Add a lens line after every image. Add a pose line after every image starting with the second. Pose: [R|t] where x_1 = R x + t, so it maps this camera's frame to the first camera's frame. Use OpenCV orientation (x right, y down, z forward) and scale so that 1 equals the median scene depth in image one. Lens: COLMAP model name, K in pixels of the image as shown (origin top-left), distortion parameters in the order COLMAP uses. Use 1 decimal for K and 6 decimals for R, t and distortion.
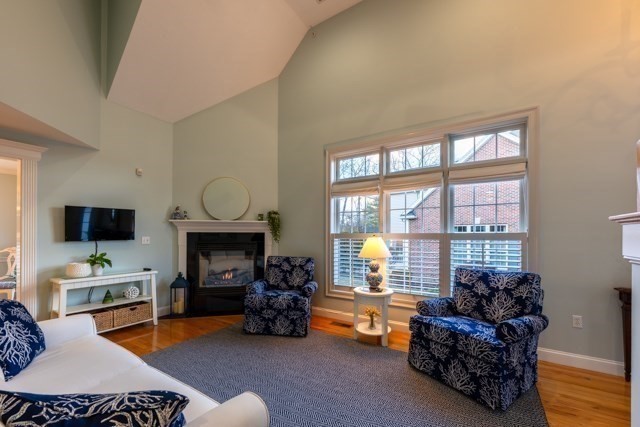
lens RADIAL K [[260.7, 0, 323.3], [0, 260.7, 233.6], [0, 0, 1]] dist [0.000666, 0.000006]
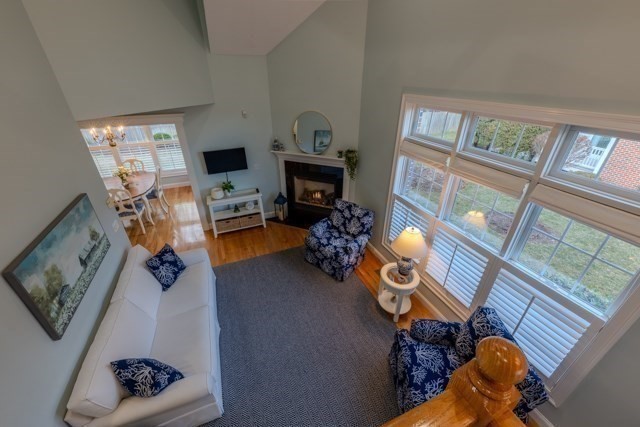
lens RADIAL K [[252.6, 0, 320.0], [0, 252.6, 213.5], [0, 0, 1]] dist [0.013008, 0.000005]
pose [[0.821979, 0.273474, -0.499563, 0.299825], [0.006077, 0.872906, 0.487851, -0.400119], [0.569486, -0.404039, 0.715848, 0.162025]]
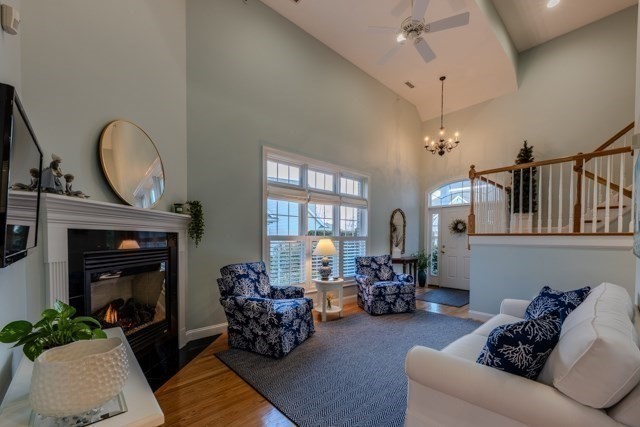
lens RADIAL K [[259.8, 0, 321.3], [0, 259.8, 246.3], [0, 0, 1]] dist [0.000395, -0.000013]
pose [[0.266474, -0.031307, 0.963334, -0.873616], [-0.014191, 0.999237, 0.036399, 0.002733], [-0.963738, -0.023370, 0.265826, 0.569602]]
